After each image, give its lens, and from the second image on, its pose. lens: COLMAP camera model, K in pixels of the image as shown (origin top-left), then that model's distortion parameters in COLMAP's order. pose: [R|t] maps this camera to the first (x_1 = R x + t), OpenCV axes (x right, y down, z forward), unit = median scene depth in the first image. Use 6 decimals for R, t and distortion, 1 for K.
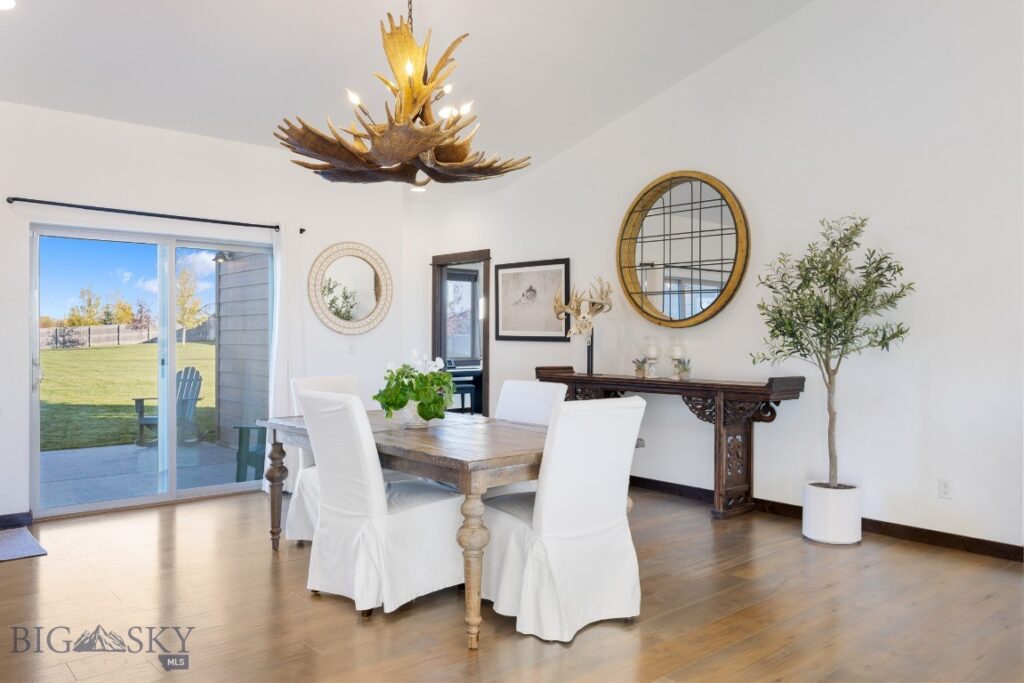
lens RADIAL K [[752.6, 0, 512.0], [0, 752.6, 341.5], [0, 0, 1]] dist [-0.003173, -0.000388]
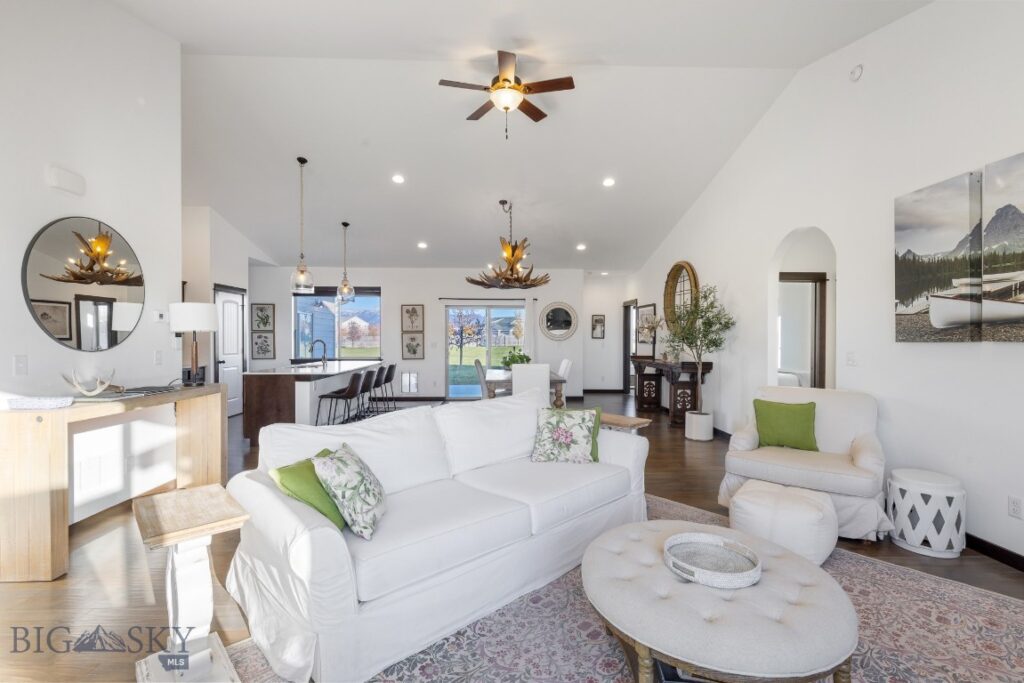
lens RADIAL K [[455.0, 0, 512.0], [0, 455.0, 341.5], [0, 0, 1]] dist [0.000763, 0.000070]
pose [[0.777747, 0.002596, -0.628572, 0.723837], [-0.000457, 0.999994, 0.003564, -0.012865], [0.628578, -0.002485, 0.777743, -0.286148]]
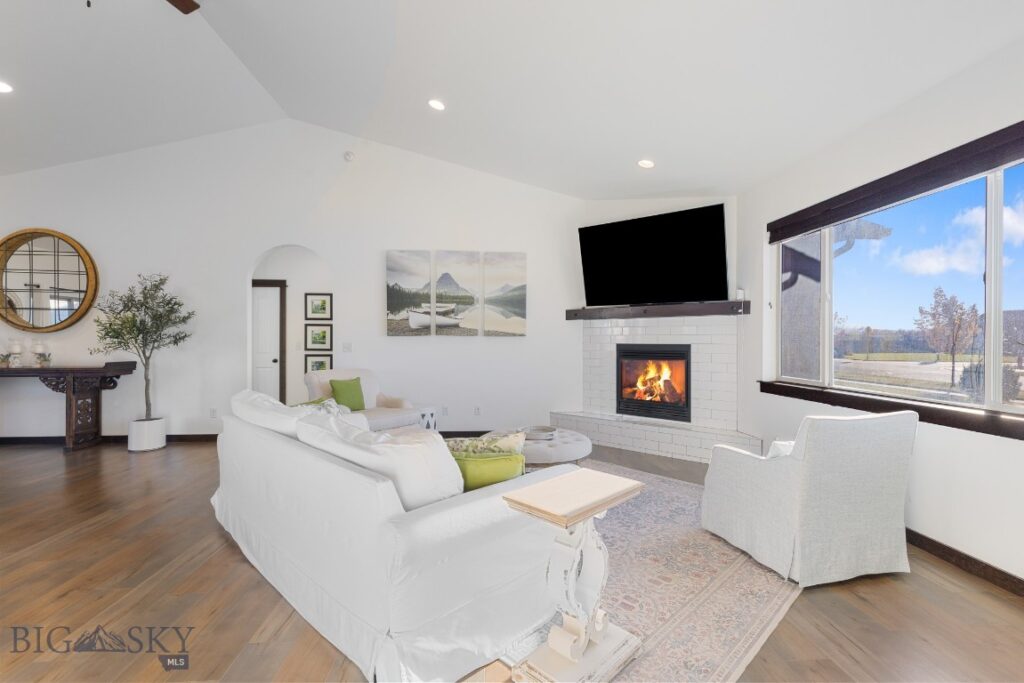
lens RADIAL K [[455.0, 0, 512.0], [0, 455.0, 341.5], [0, 0, 1]] dist [0.000763, 0.000070]
pose [[0.598616, -0.006829, 0.801007, 0.061041], [0.003949, 0.999977, 0.005574, -0.001974], [-0.801026, -0.000173, 0.598629, -0.333308]]
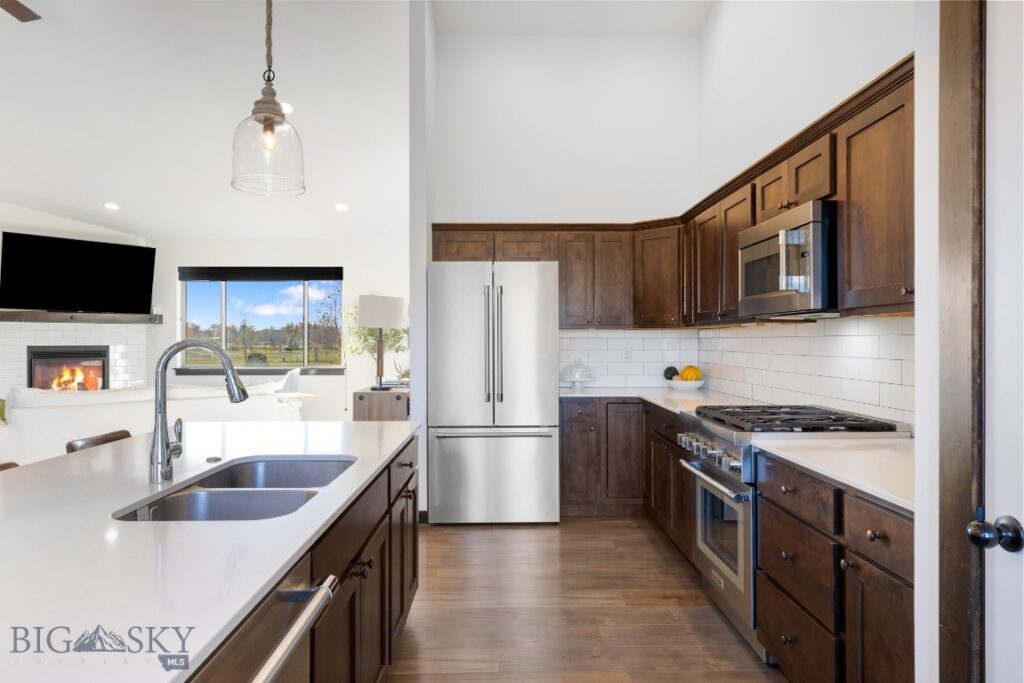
lens RADIAL K [[619.3, 0, 512.0], [0, 619.3, 341.5], [0, 0, 1]] dist [0.001170, 0.000064]
pose [[-0.766839, -0.007300, 0.641798, -0.815806], [-0.001547, 0.999953, 0.009525, -0.016168], [-0.641838, 0.006311, -0.766815, 0.501390]]
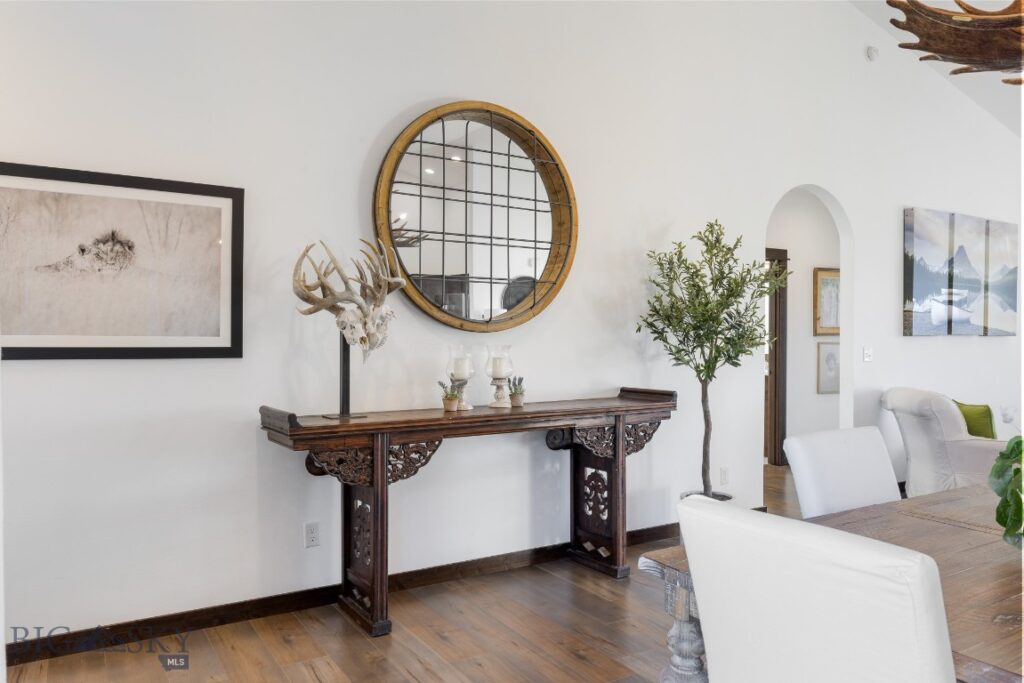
lens RADIAL K [[725.0, 0, 512.0], [0, 725.0, 341.5], [0, 0, 1]] dist [-0.003075, -0.001359]
pose [[0.168125, -0.018188, 0.985598, -0.474958], [0.002869, 0.999835, 0.017961, -0.023766], [-0.985762, -0.000192, 0.168149, 0.963868]]
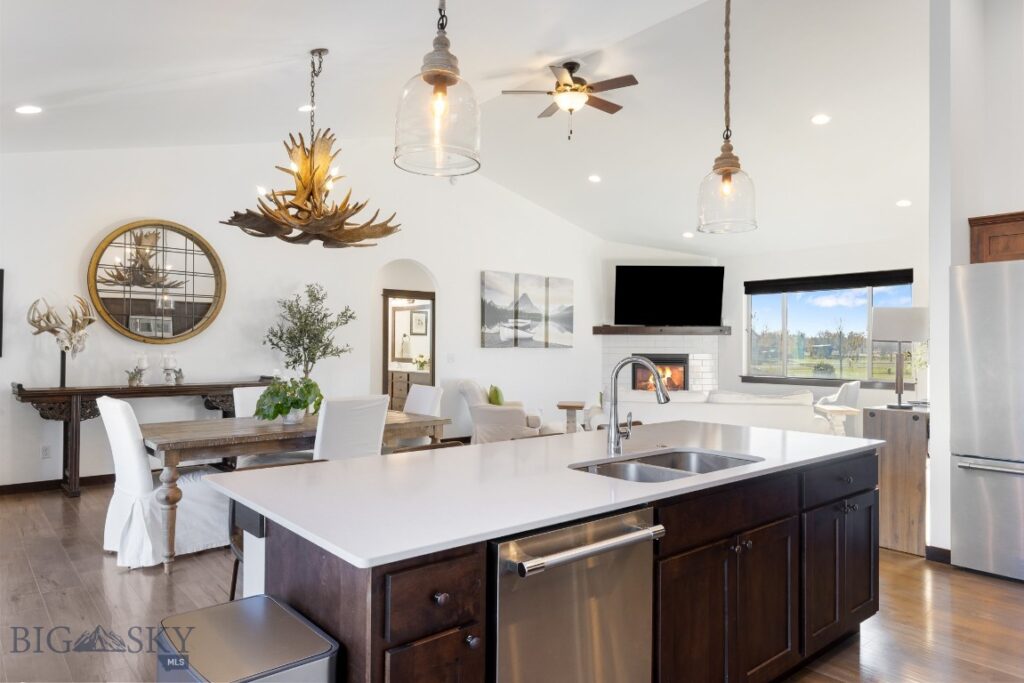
lens RADIAL K [[655.8, 0, 512.0], [0, 655.8, 341.5], [0, 0, 1]] dist [0.003502, 0.001037]
pose [[0.013201, 0.000931, 0.999912, -0.968206], [-0.000431, 0.999999, -0.000925, -0.024511], [-0.999913, -0.000419, 0.013201, 0.445356]]
